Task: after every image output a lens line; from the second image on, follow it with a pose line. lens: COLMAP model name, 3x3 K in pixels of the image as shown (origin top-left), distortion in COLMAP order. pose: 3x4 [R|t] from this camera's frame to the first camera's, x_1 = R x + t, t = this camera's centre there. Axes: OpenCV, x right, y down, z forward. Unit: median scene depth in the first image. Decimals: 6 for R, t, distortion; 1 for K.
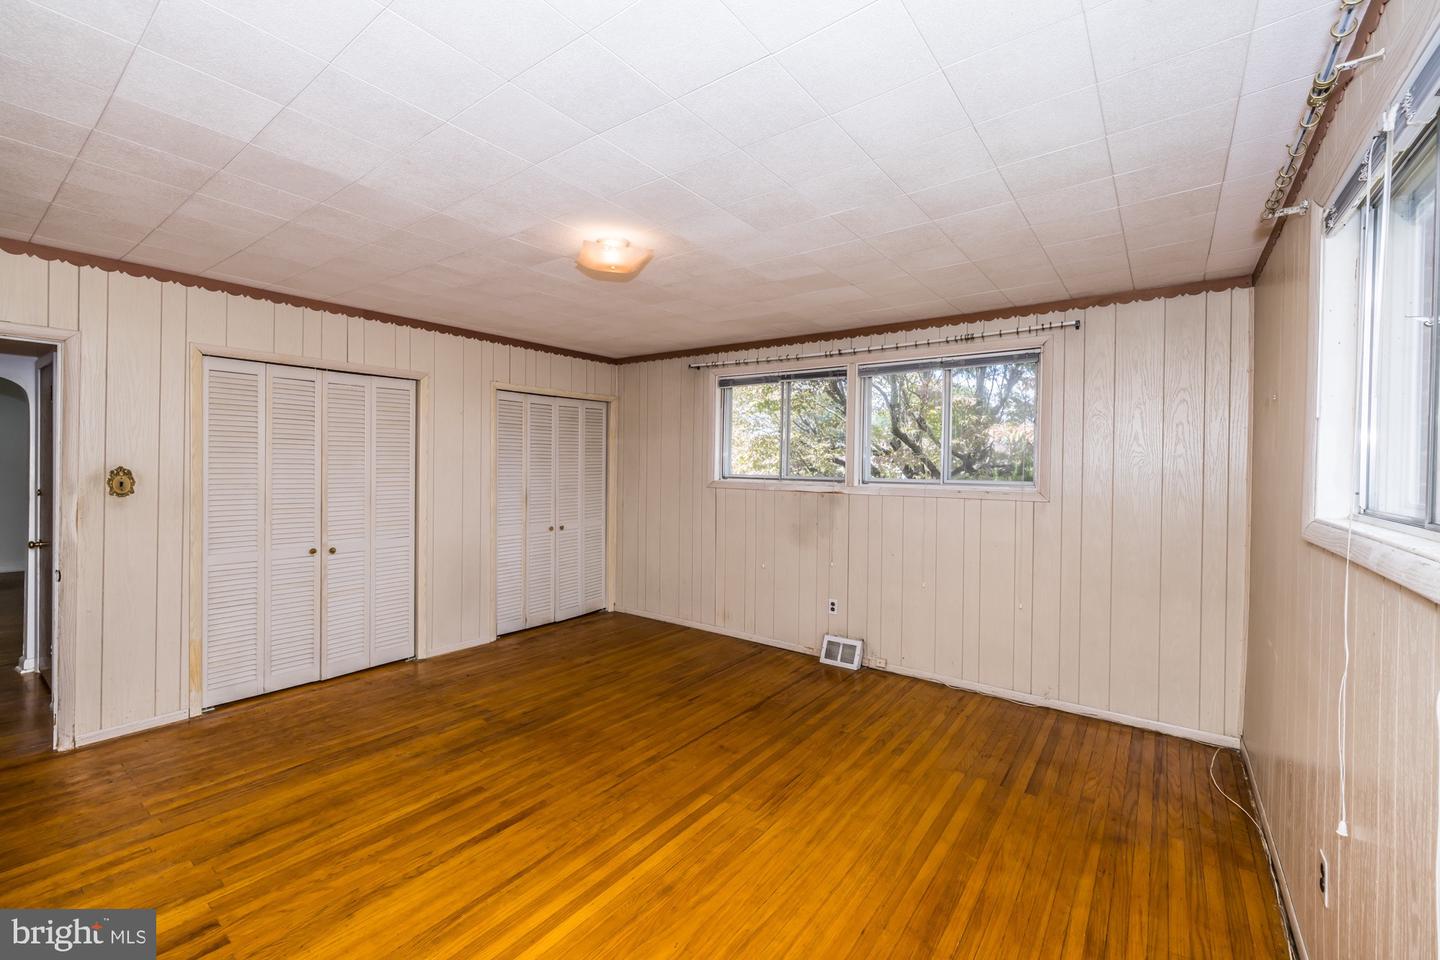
lens RADIAL K [[600.6, 0, 720.9], [0, 600.6, 465.0], [0, 0, 1]] dist [0.002613, 0.000941]
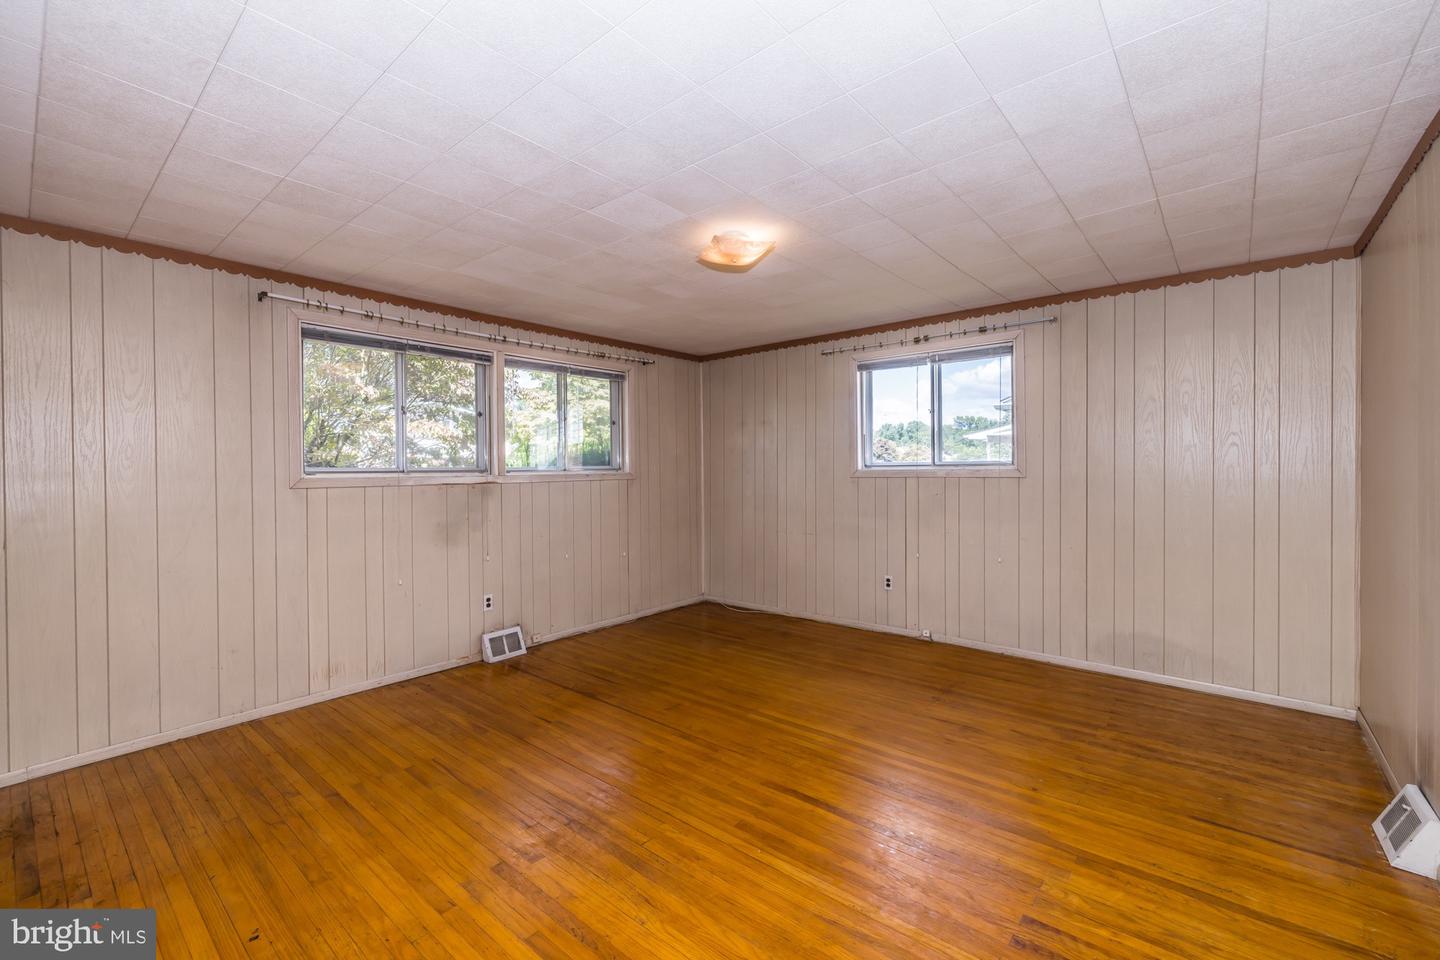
lens RADIAL K [[599.3, 0, 712.3], [0, 599.3, 468.0], [0, 0, 1]] dist [0.000352, -0.000065]
pose [[0.067986, -0.014832, 0.997576, -1.104520], [0.011276, 0.999837, 0.014097, 0.019310], [-0.997623, 0.010290, 0.068142, 0.869302]]
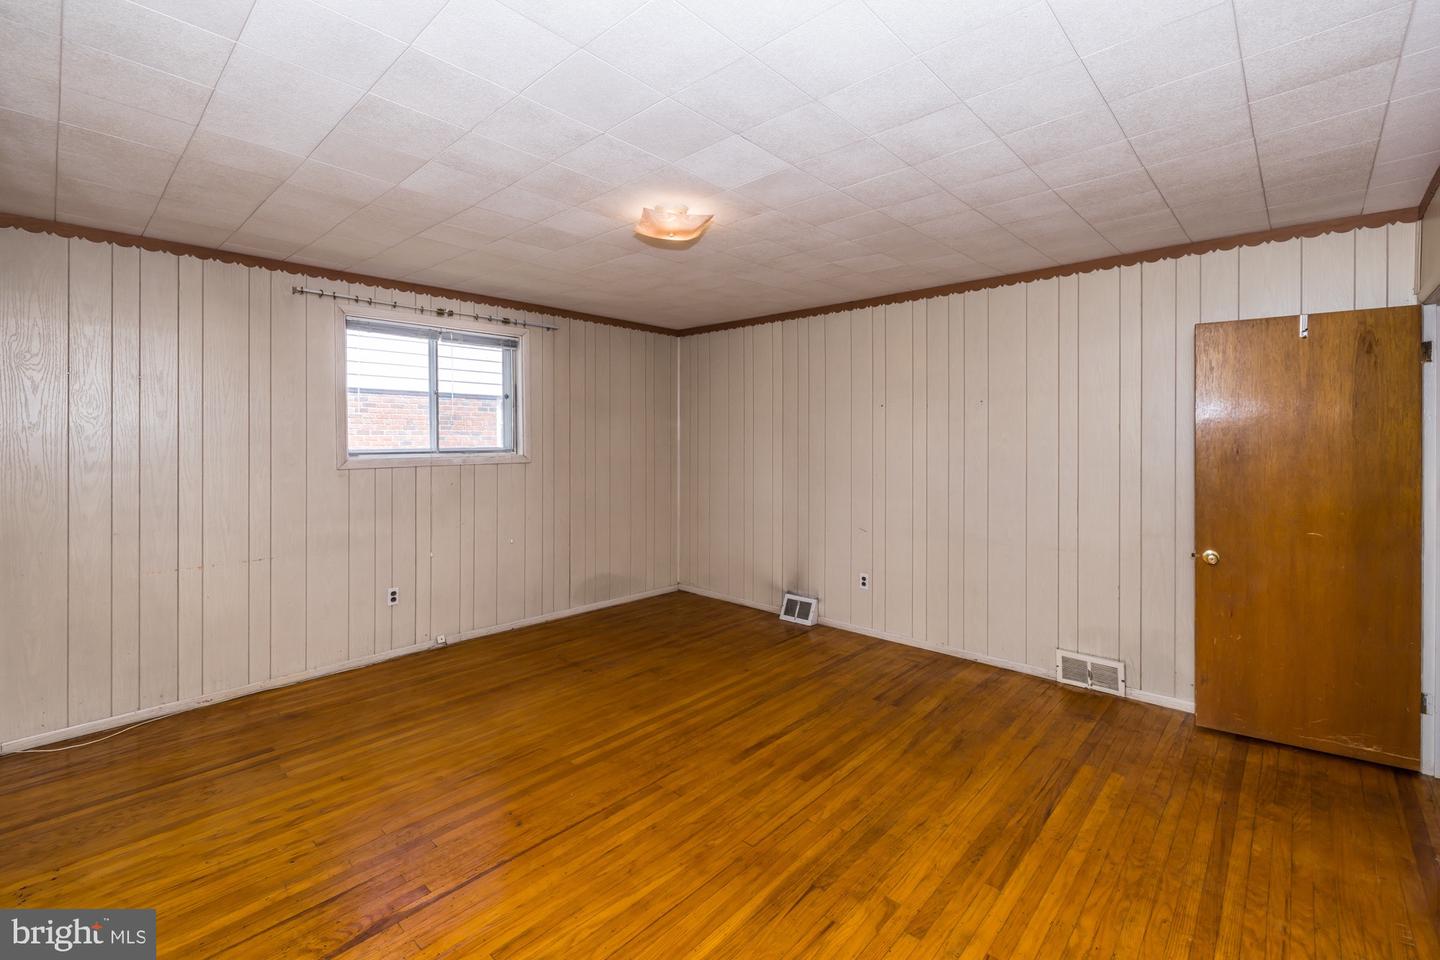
lens RADIAL K [[623.6, 0, 709.9], [0, 623.6, 439.9], [0, 0, 1]] dist [0.000713, 0.000045]
pose [[-0.992983, -0.012251, 0.117624, -0.322390], [-0.011732, 0.999918, 0.005104, -0.003386], [-0.117677, 0.003688, -0.993045, 1.781200]]
